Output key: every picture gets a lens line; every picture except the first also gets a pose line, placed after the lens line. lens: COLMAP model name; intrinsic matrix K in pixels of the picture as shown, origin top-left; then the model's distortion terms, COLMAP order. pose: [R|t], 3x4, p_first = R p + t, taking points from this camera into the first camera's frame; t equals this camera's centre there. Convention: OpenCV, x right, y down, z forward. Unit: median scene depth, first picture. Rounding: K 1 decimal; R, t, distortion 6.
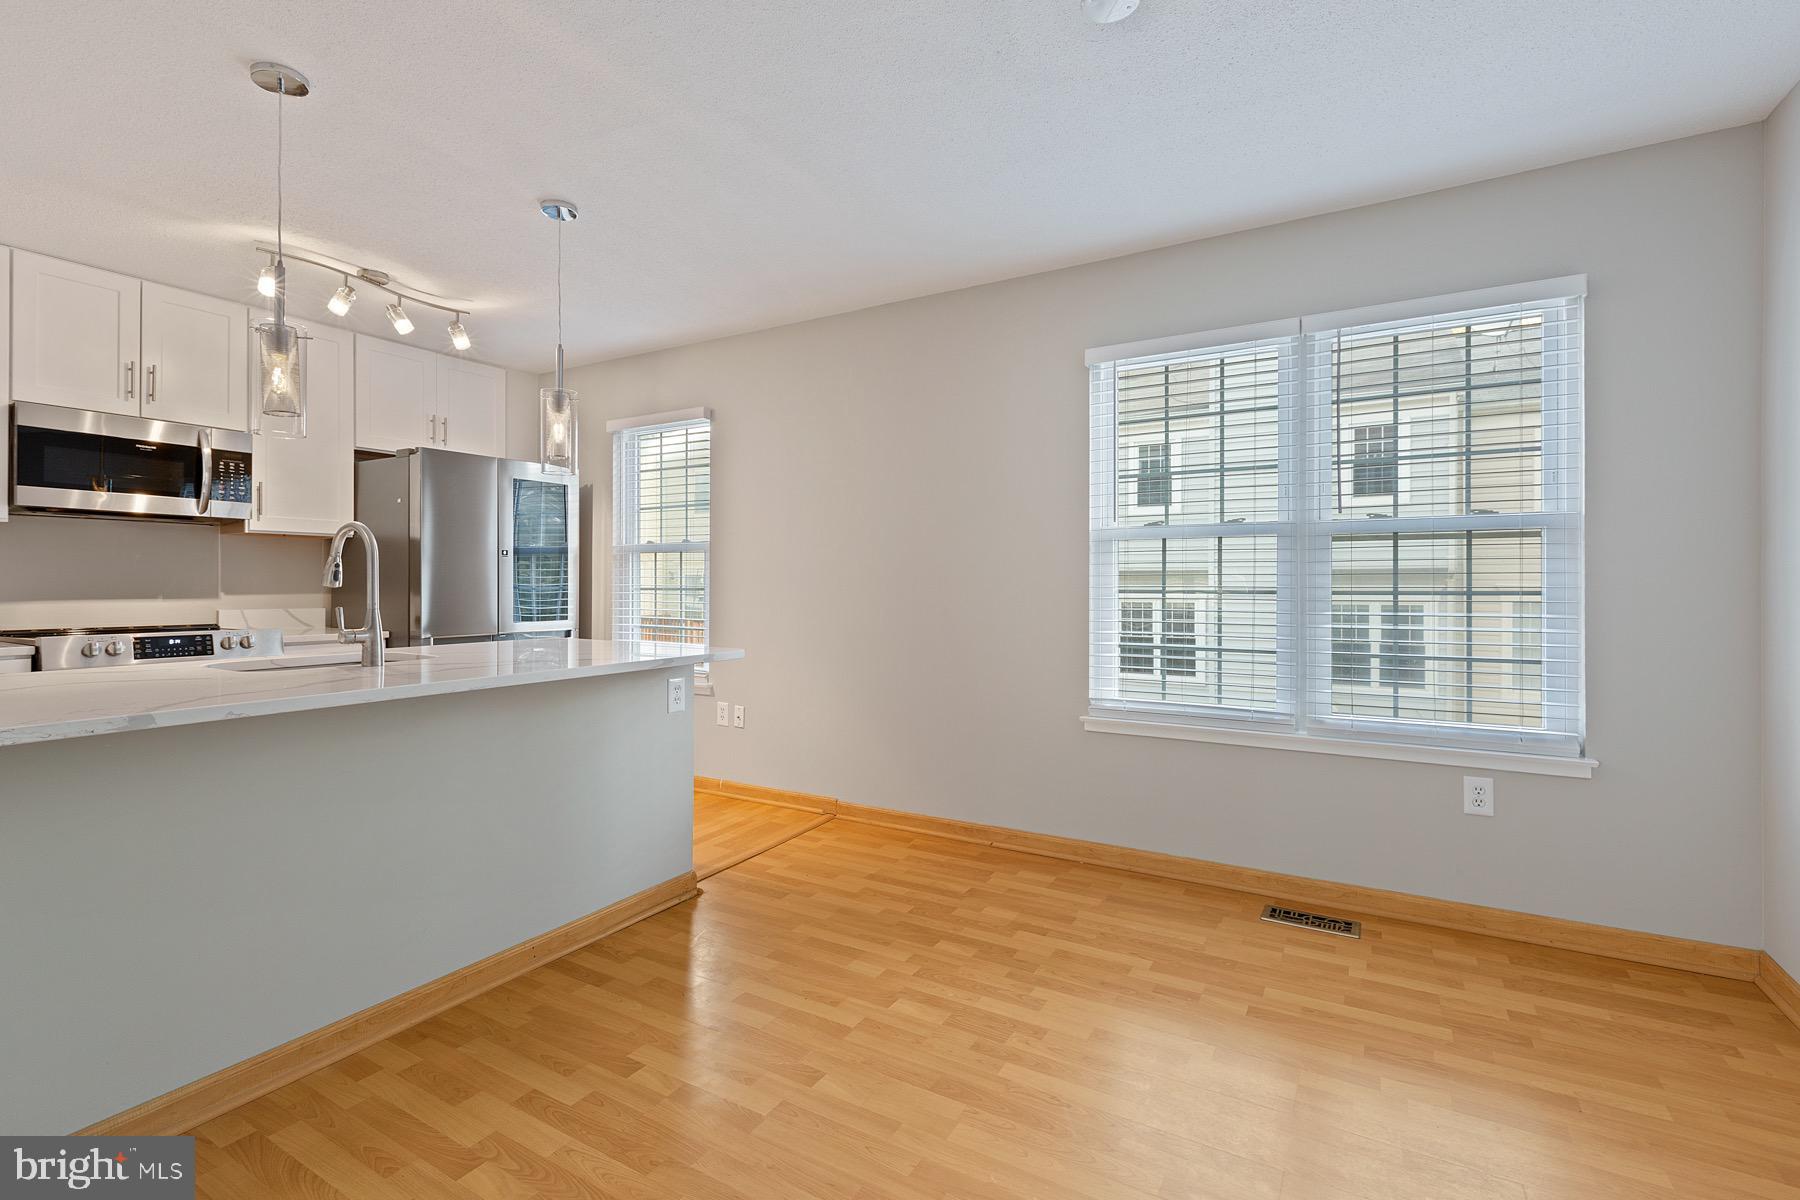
lens RADIAL K [[800.1, 0, 902.4], [0, 800.1, 580.8], [0, 0, 1]] dist [0.000341, -0.000254]
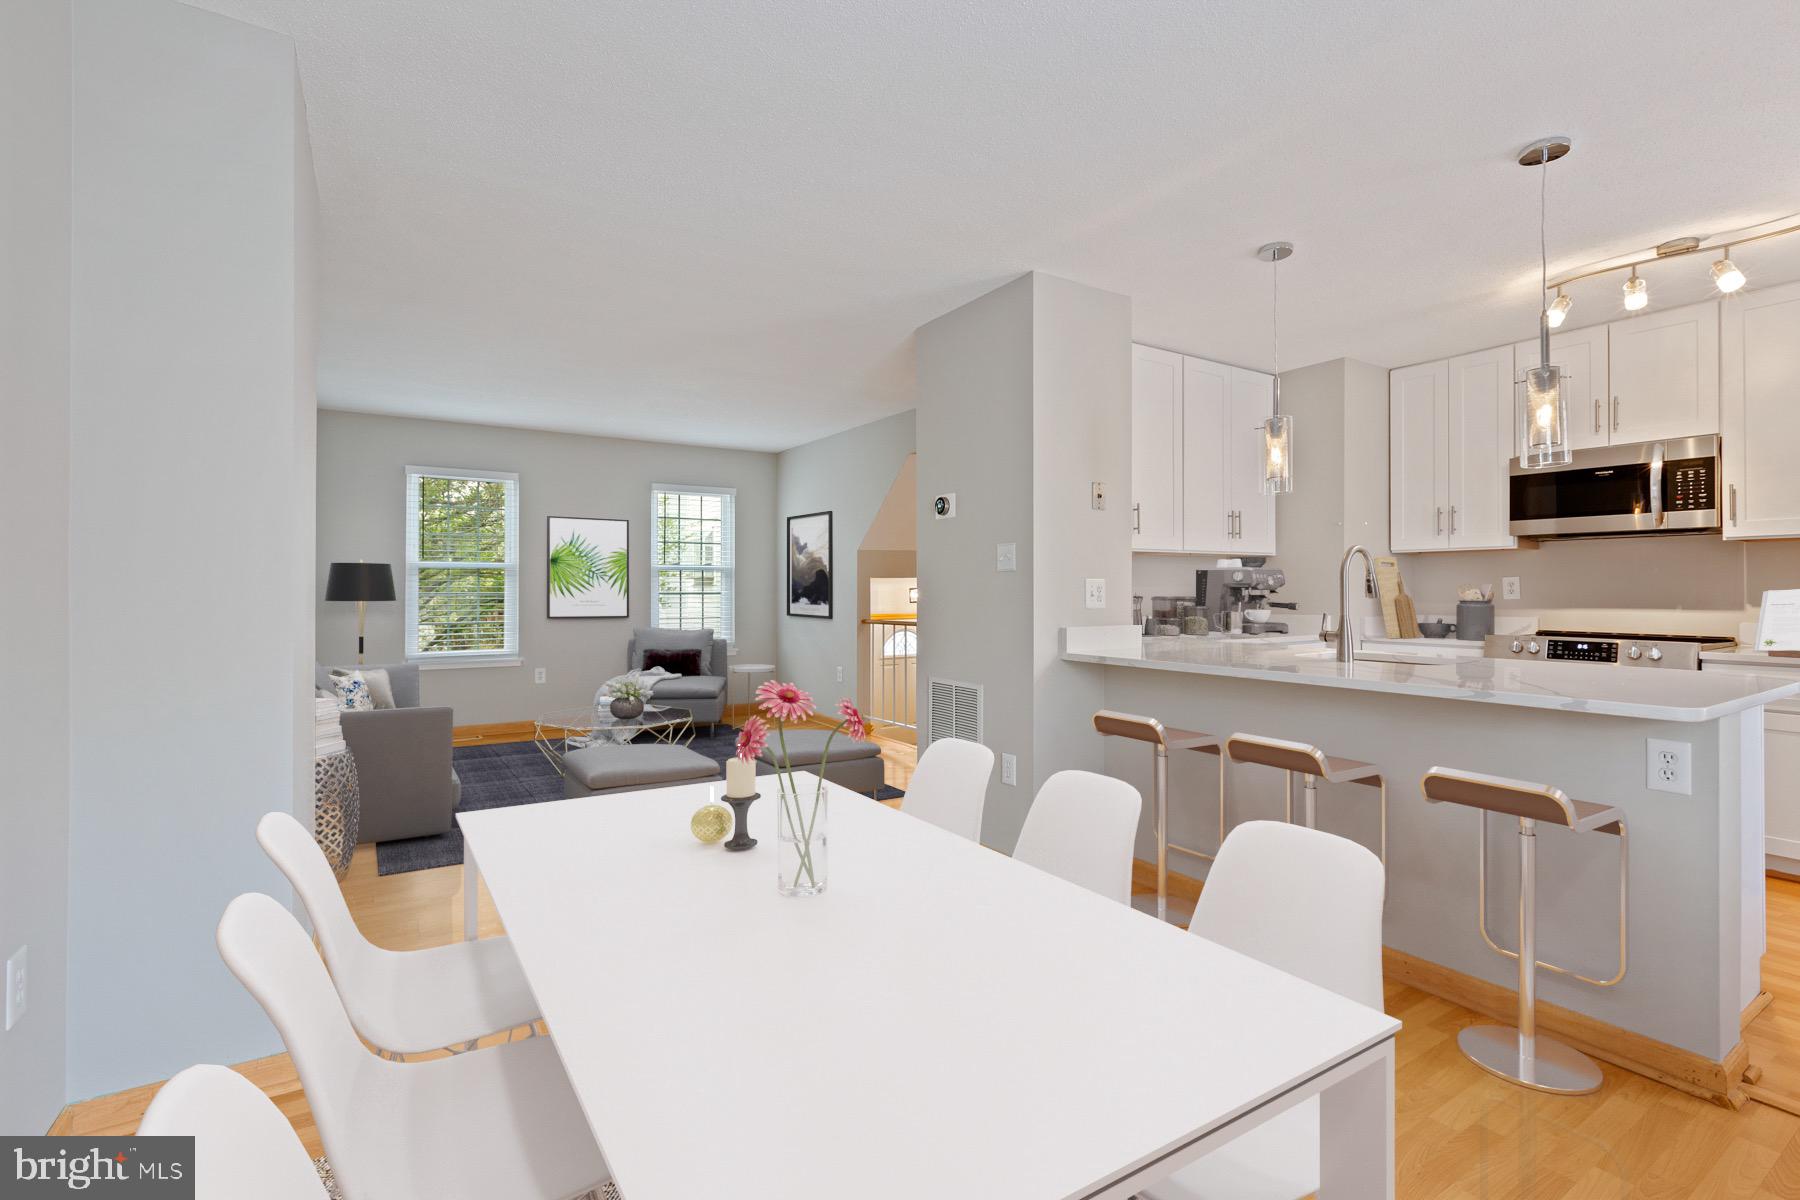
lens RADIAL K [[817.2, 0, 891.8], [0, 817.2, 584.4], [0, 0, 1]] dist [0.001817, -0.000295]
pose [[-0.458971, -0.007031, -0.888424, 0.507386], [0.001552, 0.999961, -0.008715, -0.002361], [0.888450, -0.005379, -0.458942, 0.615155]]
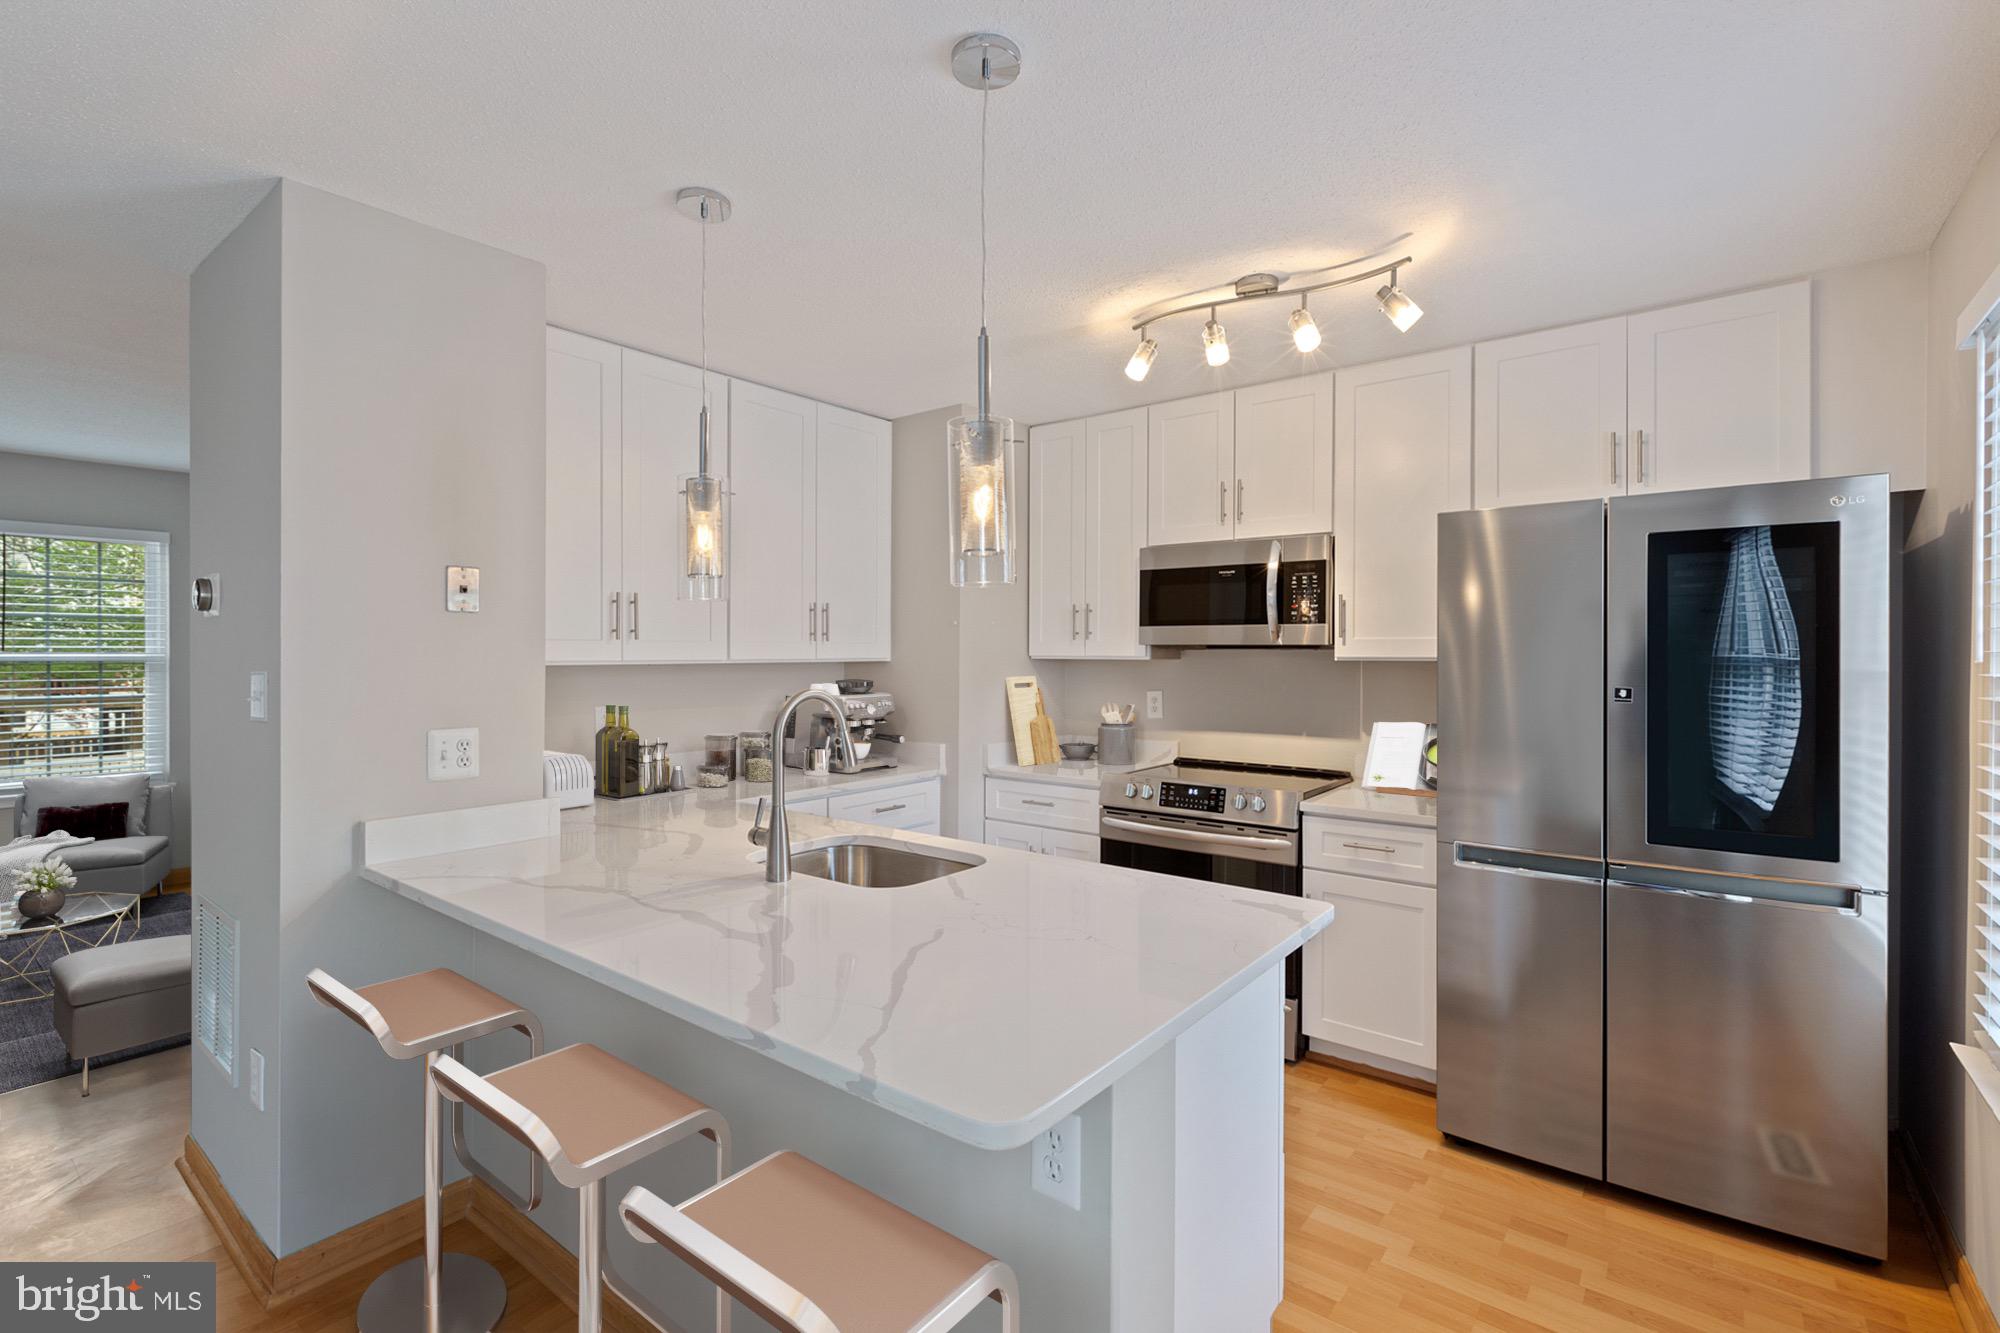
lens RADIAL K [[905.2, 0, 1002.5], [0, 905.2, 658.7], [0, 0, 1]] dist [0.002503, 0.000534]
pose [[-0.138374, 0.004986, -0.990368, 0.108318], [-0.001356, 0.999985, 0.005224, -0.071057], [0.990379, 0.002065, -0.138365, 0.856115]]
